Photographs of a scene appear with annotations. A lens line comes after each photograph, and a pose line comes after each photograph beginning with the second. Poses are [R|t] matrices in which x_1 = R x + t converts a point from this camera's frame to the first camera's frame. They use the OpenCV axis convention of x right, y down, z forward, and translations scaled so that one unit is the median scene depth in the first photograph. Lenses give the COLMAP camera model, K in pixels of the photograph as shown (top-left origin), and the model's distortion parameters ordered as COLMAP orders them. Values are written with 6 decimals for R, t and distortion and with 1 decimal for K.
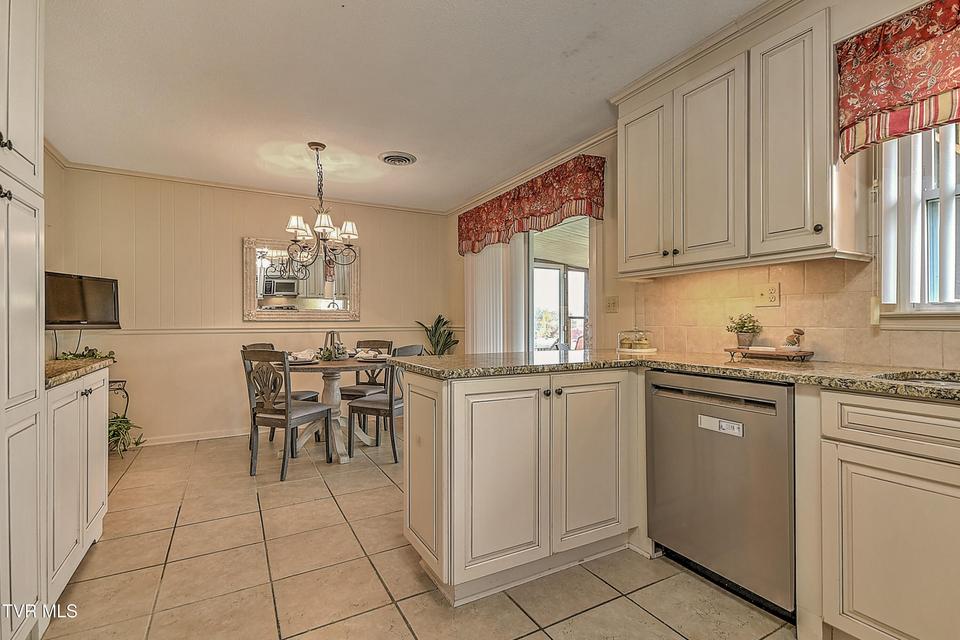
lens RADIAL K [[451.6, 0, 483.0], [0, 451.6, 318.2], [0, 0, 1]] dist [0.010632, -0.001533]
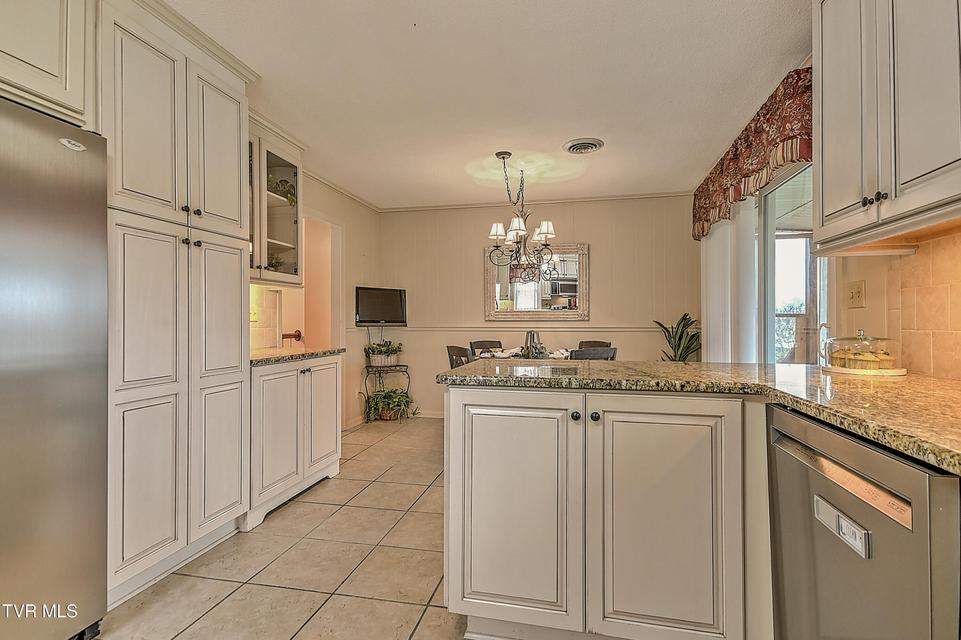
lens RADIAL K [[452.1, 0, 484.0], [0, 452.1, 316.7], [0, 0, 1]] dist [0.010632, -0.001533]
pose [[0.747141, -0.005741, -0.664641, 0.265978], [0.005208, 0.999983, -0.002784, -0.000521], [0.664646, -0.001382, 0.747158, 0.162152]]
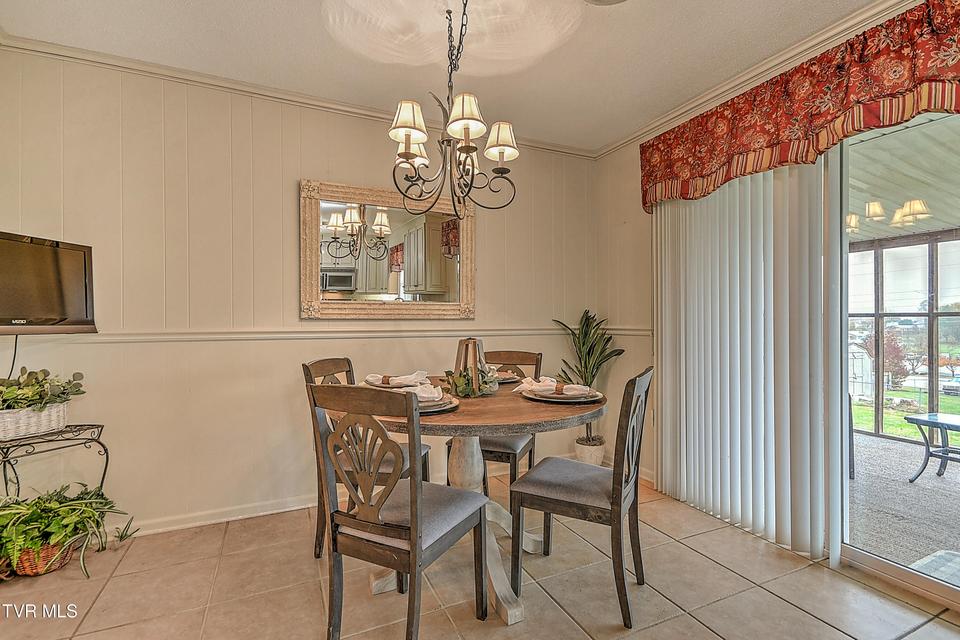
lens RADIAL K [[451.6, 0, 482.0], [0, 451.6, 321.4], [0, 0, 1]] dist [0.010632, -0.001533]
pose [[0.996502, 0.000121, -0.083574, -0.277090], [0.000404, 0.999980, 0.006269, 0.006146], [0.083574, -0.006280, 0.996482, 0.488641]]
